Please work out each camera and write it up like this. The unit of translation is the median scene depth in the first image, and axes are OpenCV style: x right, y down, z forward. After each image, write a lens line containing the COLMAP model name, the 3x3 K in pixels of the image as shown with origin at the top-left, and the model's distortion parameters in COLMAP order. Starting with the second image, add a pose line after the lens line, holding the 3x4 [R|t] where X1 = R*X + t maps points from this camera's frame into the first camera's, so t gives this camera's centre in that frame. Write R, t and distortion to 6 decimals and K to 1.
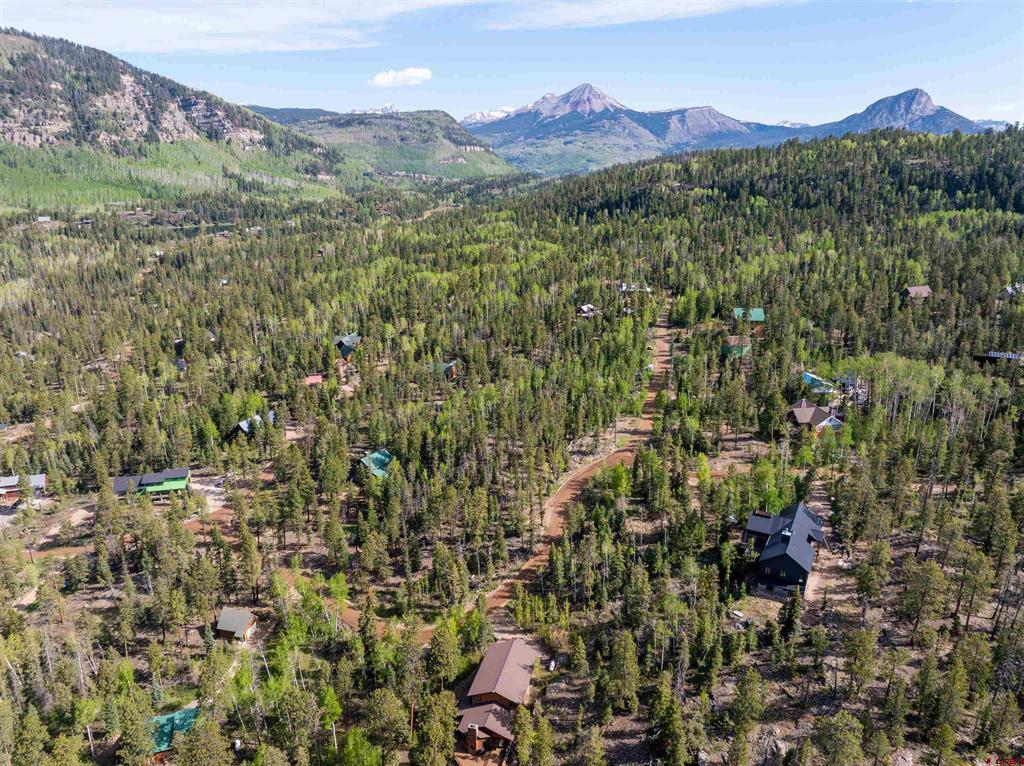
lens RADIAL K [[721.8, 0, 507.9], [0, 721.8, 381.0], [0, 0, 1]] dist [-0.050985, 0.019138]
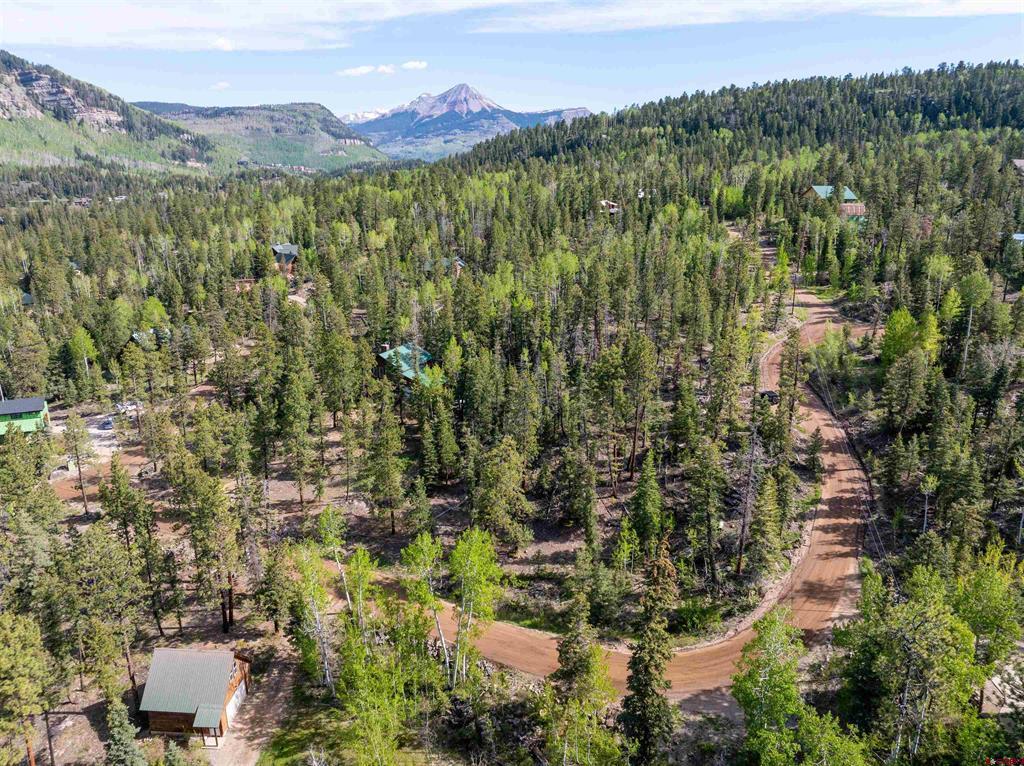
lens RADIAL K [[721.8, 0, 510.0], [0, 721.8, 388.0], [0, 0, 1]] dist [-0.050985, 0.019138]
pose [[0.985999, -0.047189, 0.159933, -0.023441], [0.046690, 0.998886, 0.006874, 0.016231], [-0.160080, 0.000690, 0.987104, 0.052560]]
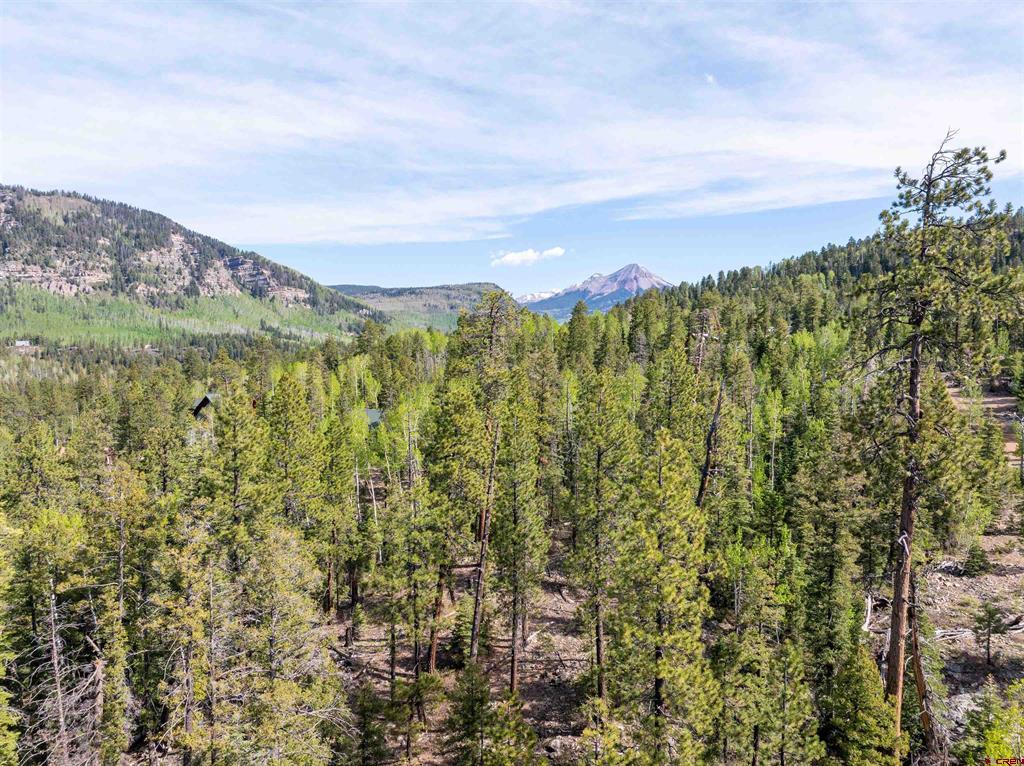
lens RADIAL K [[721.8, 0, 509.4], [0, 721.8, 376.6], [0, 0, 1]] dist [-0.050985, 0.019138]
pose [[0.997725, -0.004363, -0.067280, 0.002052], [-0.012315, 0.969323, -0.245483, 0.008844], [0.066287, 0.245752, 0.967063, 0.102893]]
